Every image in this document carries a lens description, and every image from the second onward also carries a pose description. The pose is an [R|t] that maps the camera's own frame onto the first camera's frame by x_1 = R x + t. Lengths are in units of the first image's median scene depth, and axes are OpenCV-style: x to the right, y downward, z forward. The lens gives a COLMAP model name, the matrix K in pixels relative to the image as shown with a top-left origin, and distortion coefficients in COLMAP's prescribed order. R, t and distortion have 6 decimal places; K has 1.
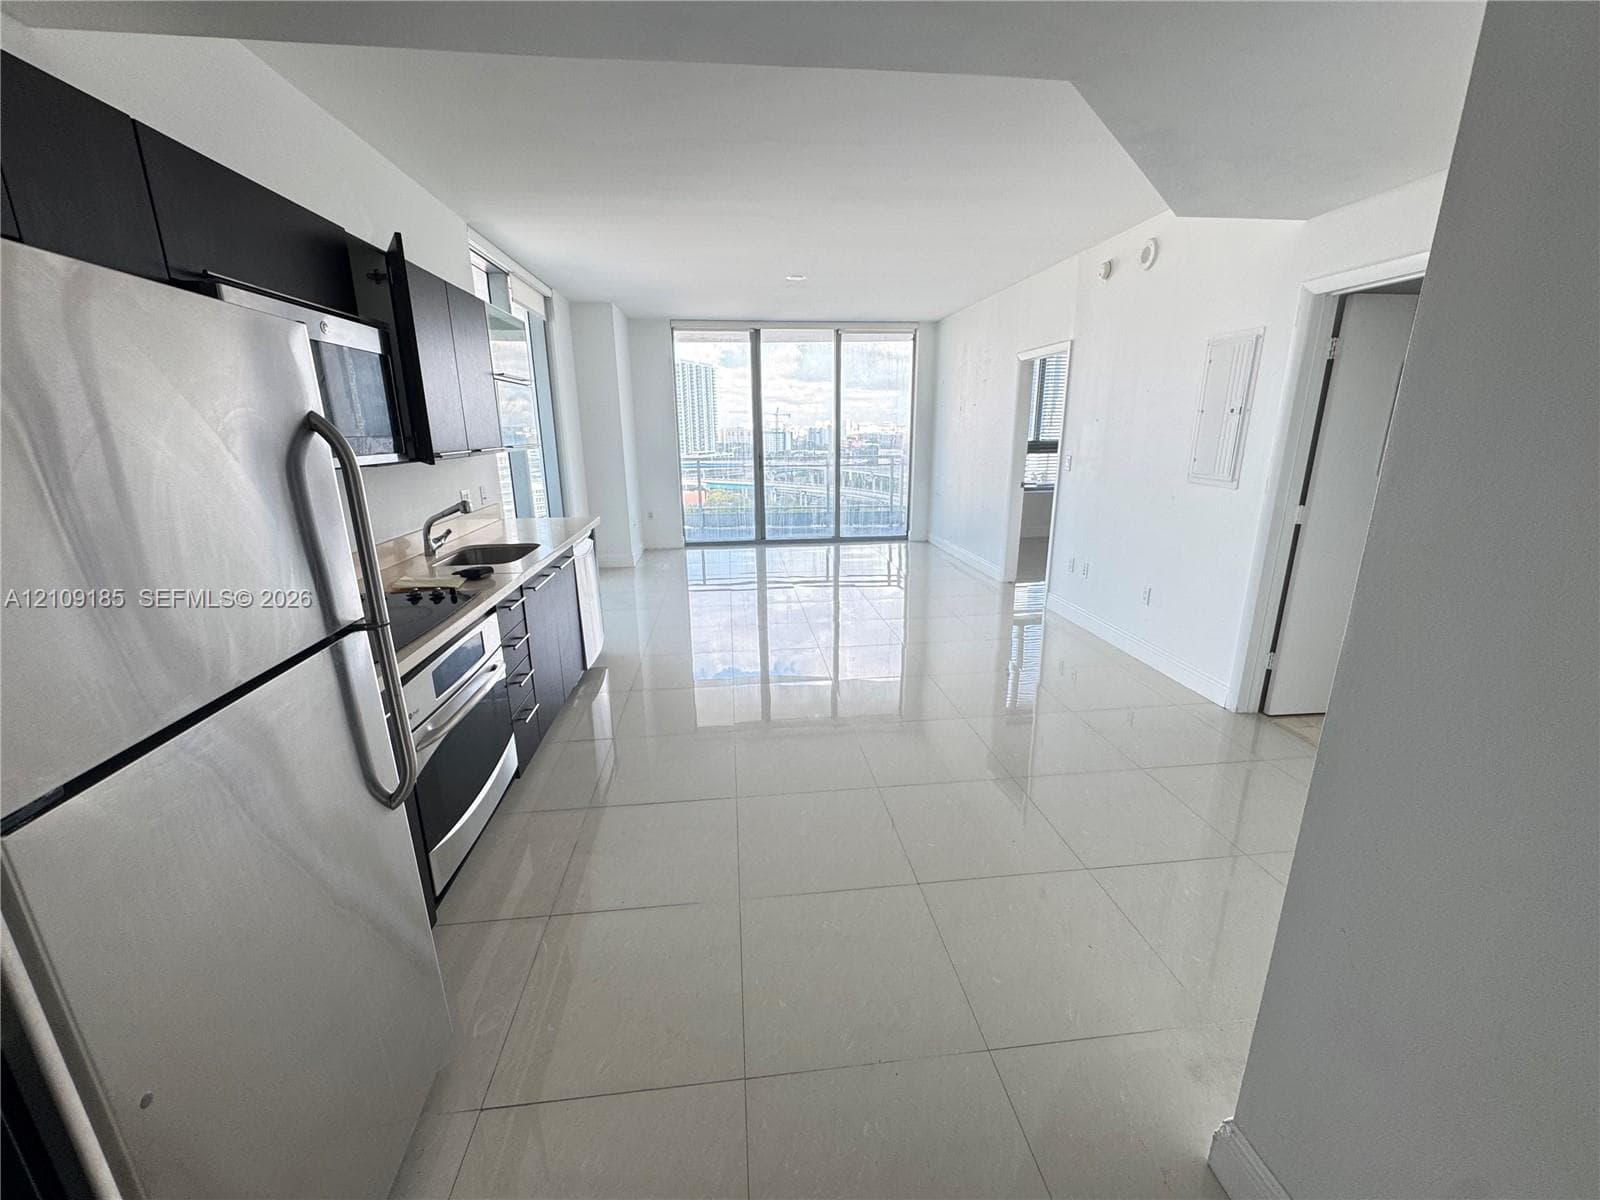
lens RADIAL K [[644.7, 0, 800.0], [0, 644.7, 600.0], [0, 0, 1]] dist [-0.009979, -0.000273]
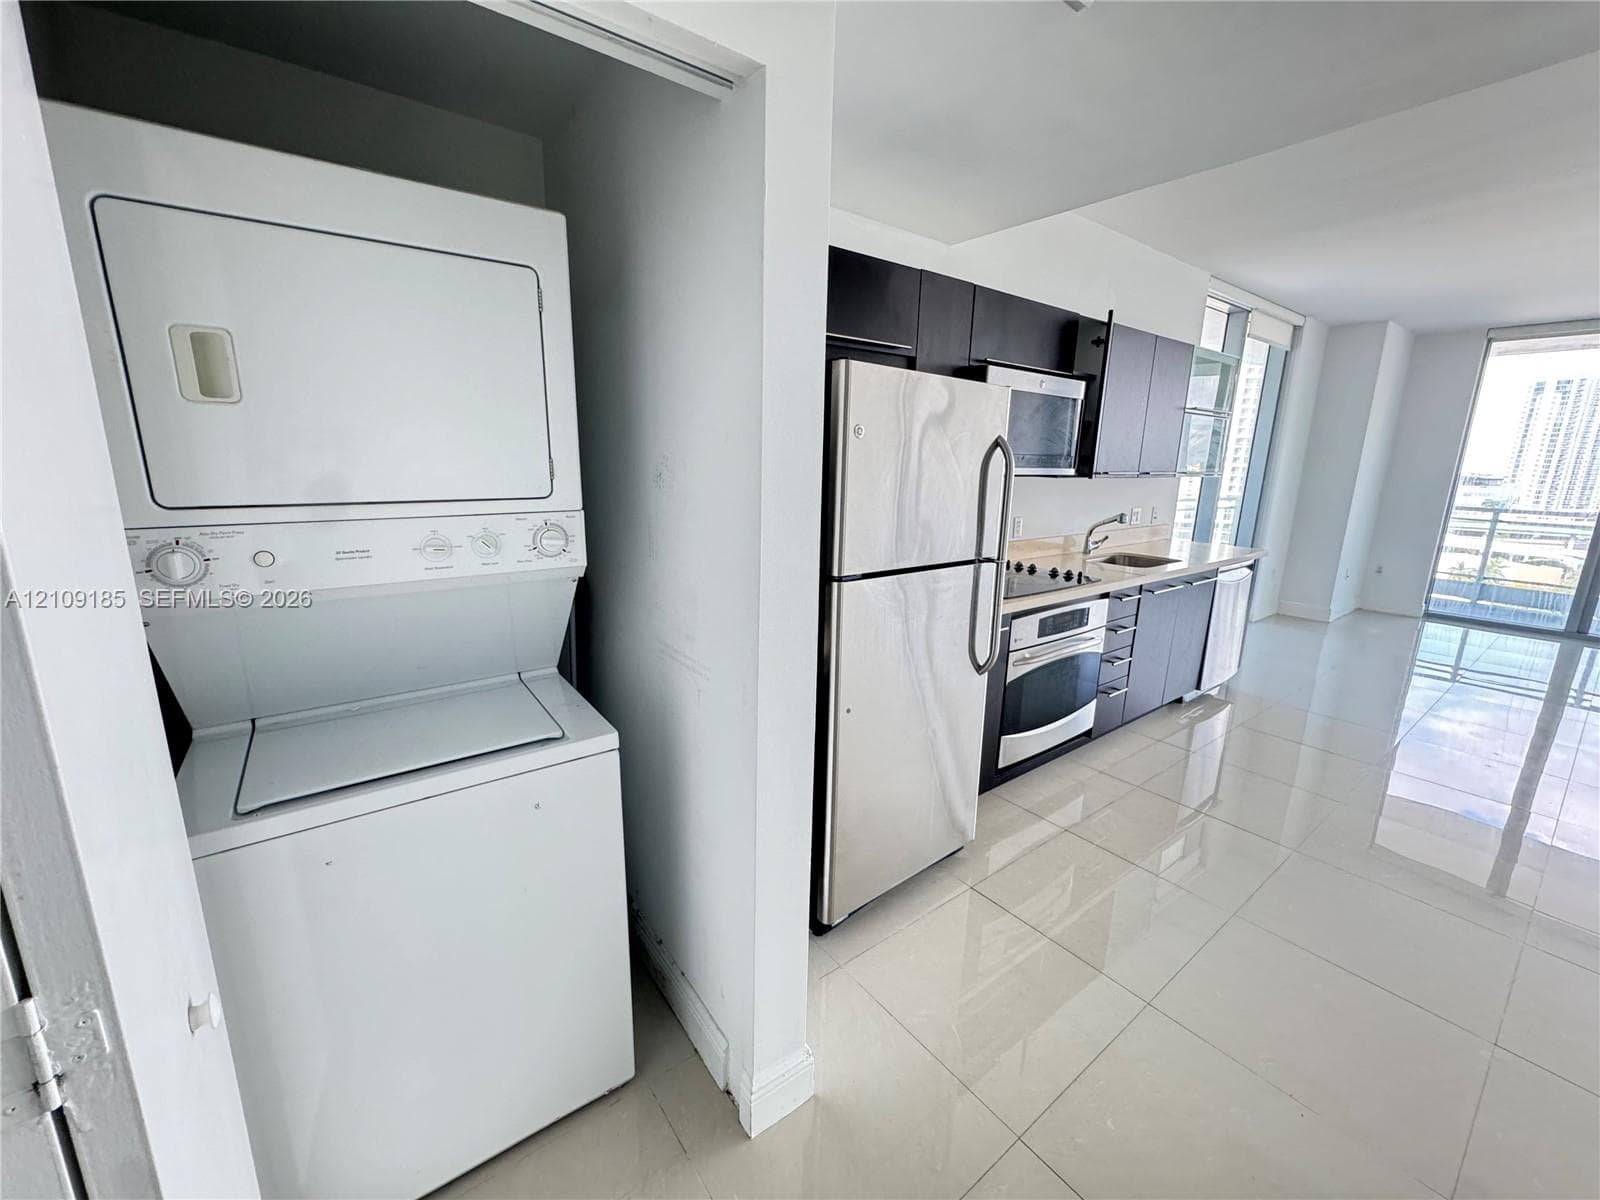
lens RADIAL K [[635.7, 0, 800.0], [0, 635.7, 600.0], [0, 0, 1]] dist [0.008756, -0.000015]
pose [[0.516283, 0.213880, -0.829281, 0.203317], [-0.252732, 0.963239, 0.091087, 0.049825], [0.818278, 0.162559, 0.551358, -0.143820]]
